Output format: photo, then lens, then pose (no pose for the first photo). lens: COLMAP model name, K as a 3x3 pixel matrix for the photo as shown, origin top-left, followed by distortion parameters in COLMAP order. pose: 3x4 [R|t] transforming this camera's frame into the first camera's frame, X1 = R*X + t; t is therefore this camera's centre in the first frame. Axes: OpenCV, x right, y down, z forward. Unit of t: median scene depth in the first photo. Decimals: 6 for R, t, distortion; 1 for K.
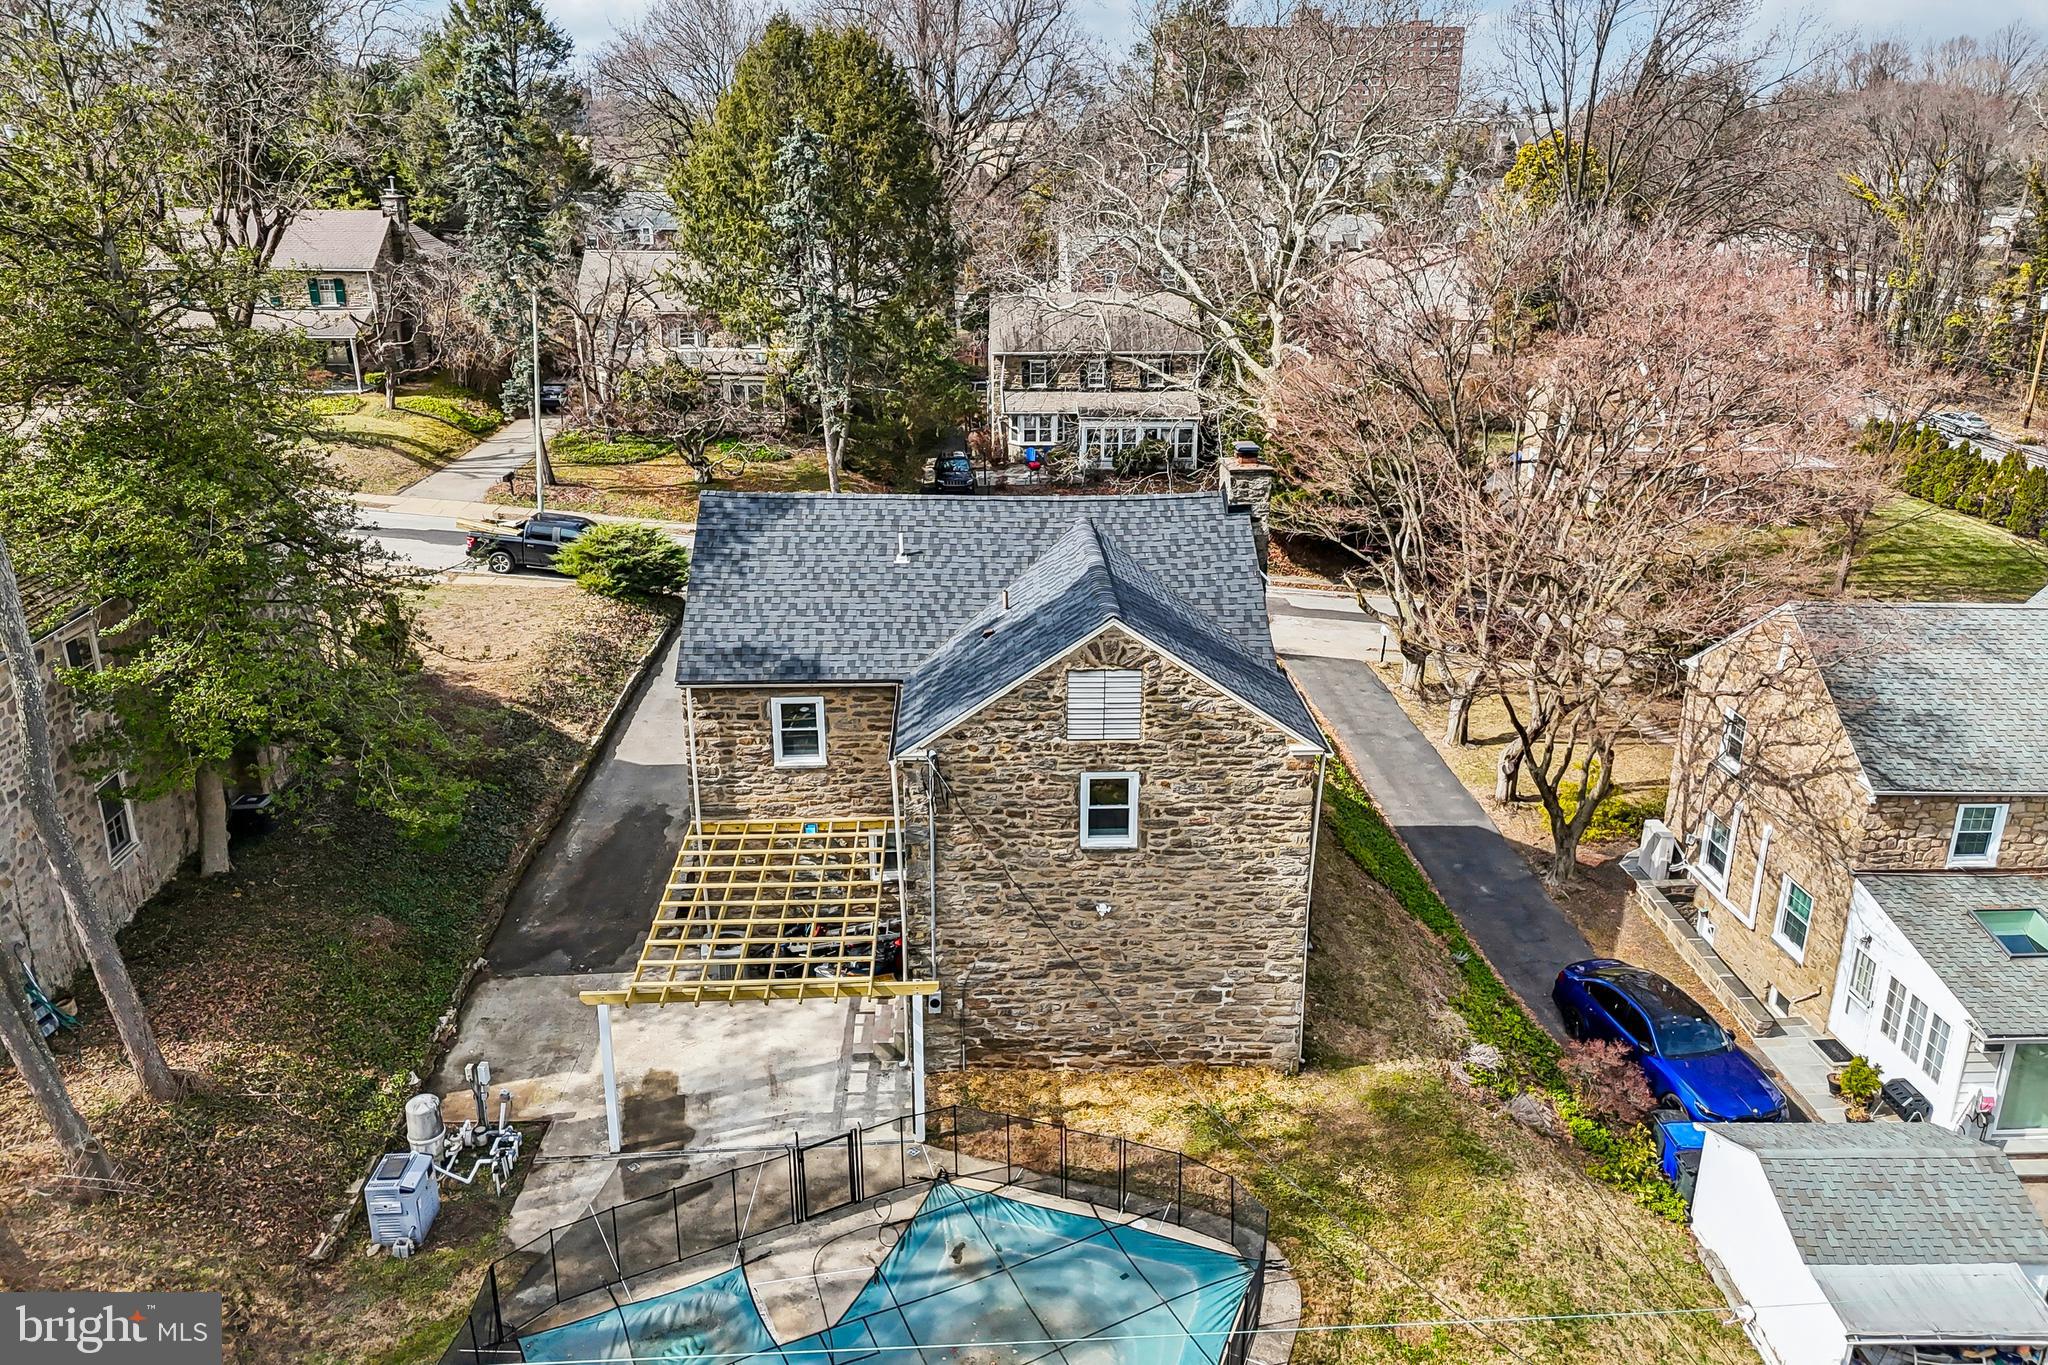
lens RADIAL K [[1504.7, 0, 1018.0], [0, 1504.7, 685.3], [0, 0, 1]] dist [0.066622, -0.057158]
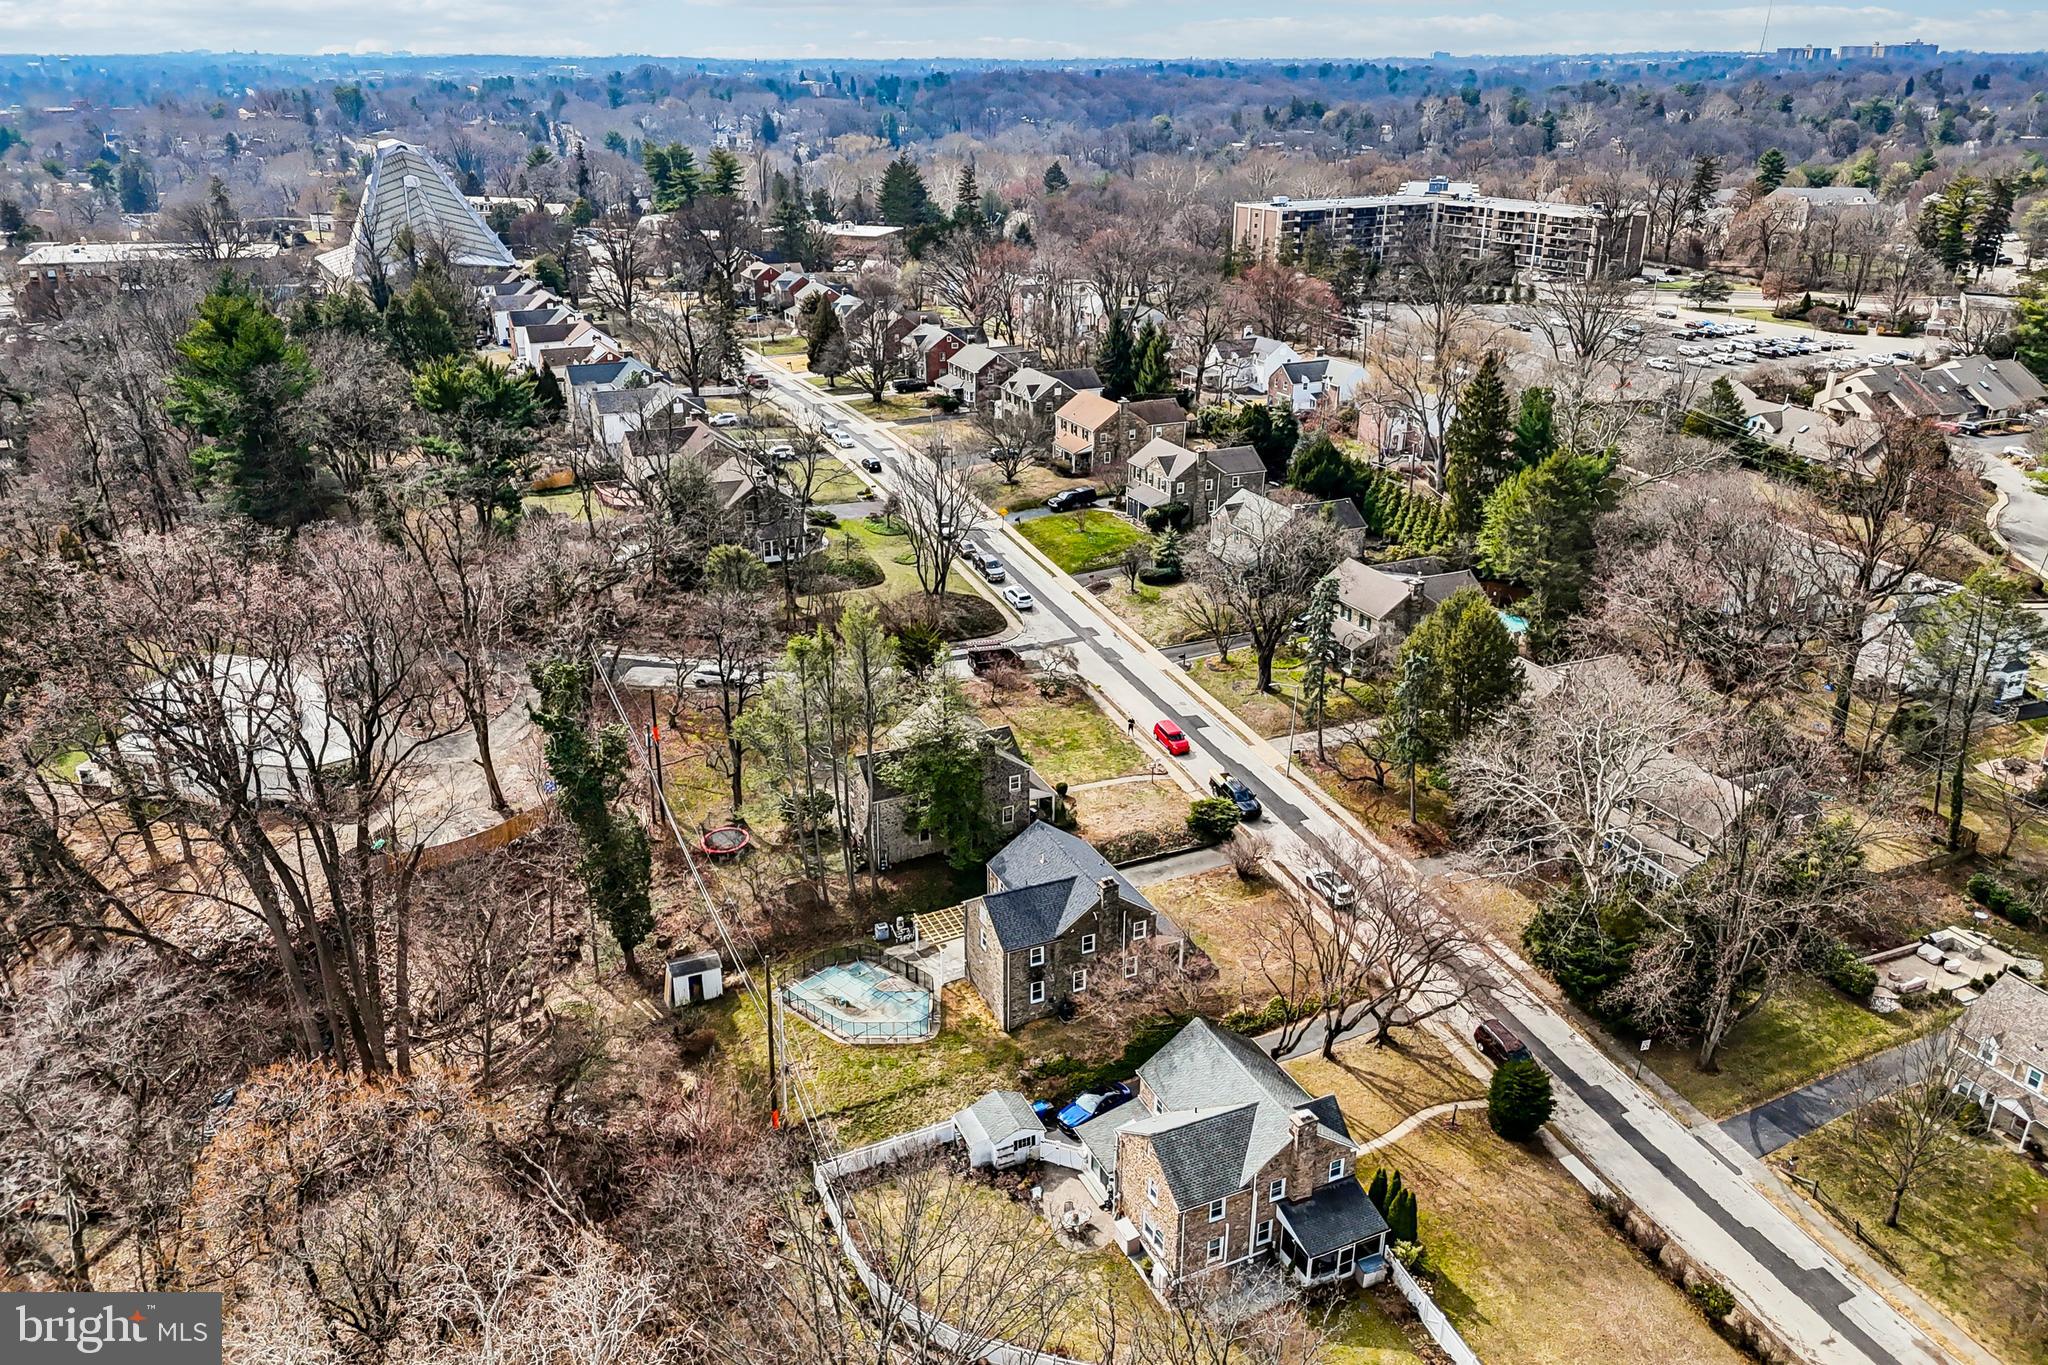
lens RADIAL K [[1536.1, 0, 1024.6], [0, 1536.1, 633.3], [0, 0, 1]] dist [0.052138, -0.049797]
pose [[0.372054, 0.321801, -0.870644, 3.262953], [-0.303166, 0.928668, 0.213695, -1.518265], [0.877306, 0.184444, 0.443074, -0.845956]]
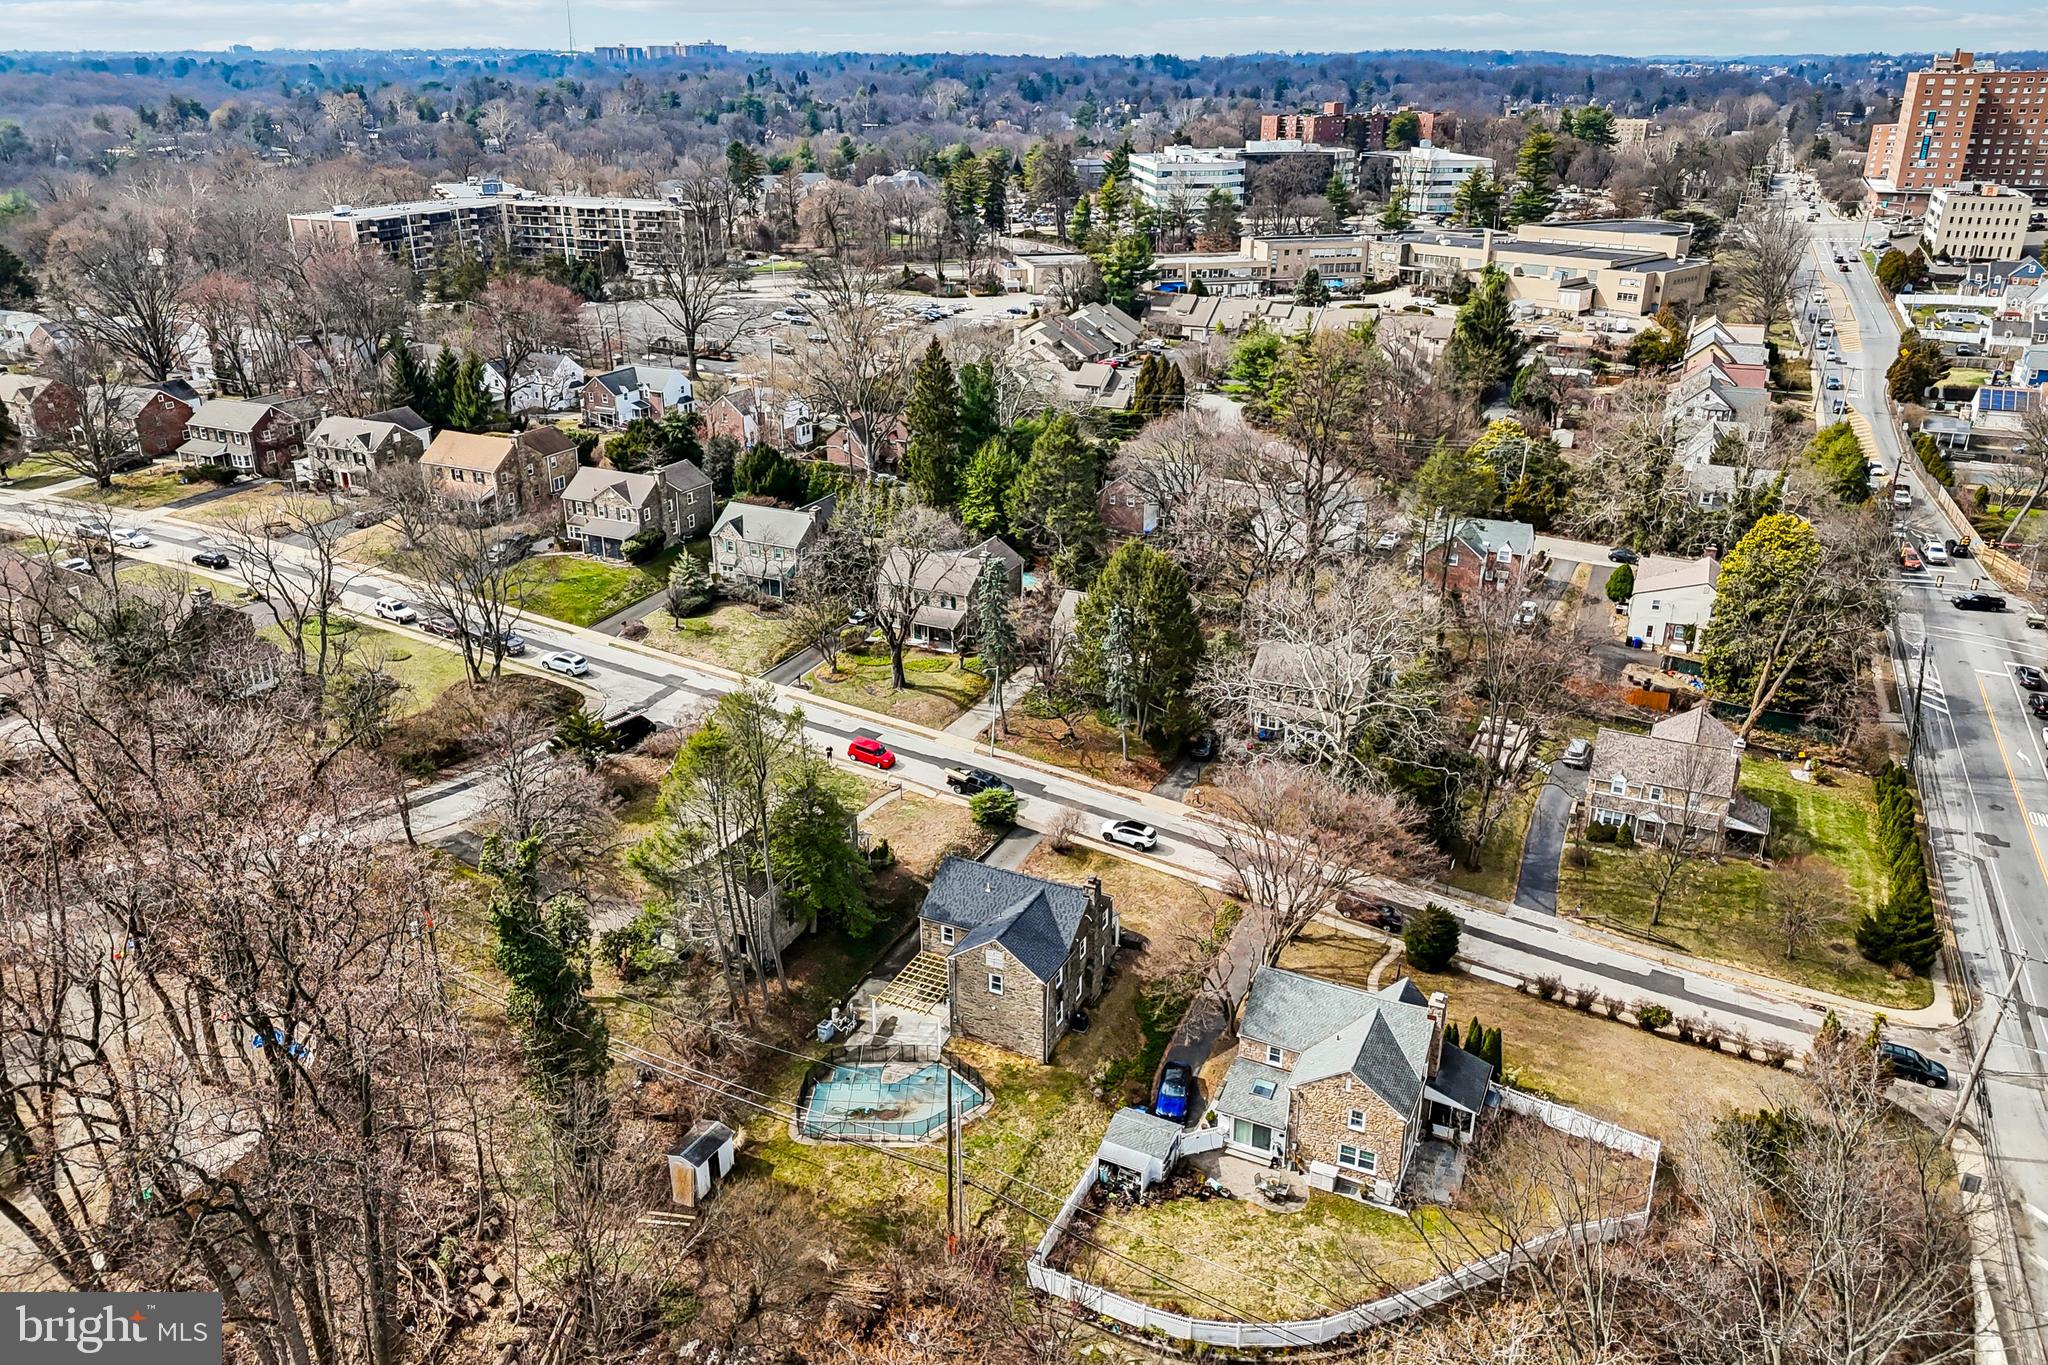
lens RADIAL K [[1504.7, 0, 1018.0], [0, 1504.7, 685.3], [0, 0, 1]] dist [0.066622, -0.057158]
pose [[0.880156, 0.177058, -0.440428, 1.588849], [-0.150135, 0.984036, 0.095563, -0.992039], [0.450317, -0.017987, 0.892687, -2.281420]]
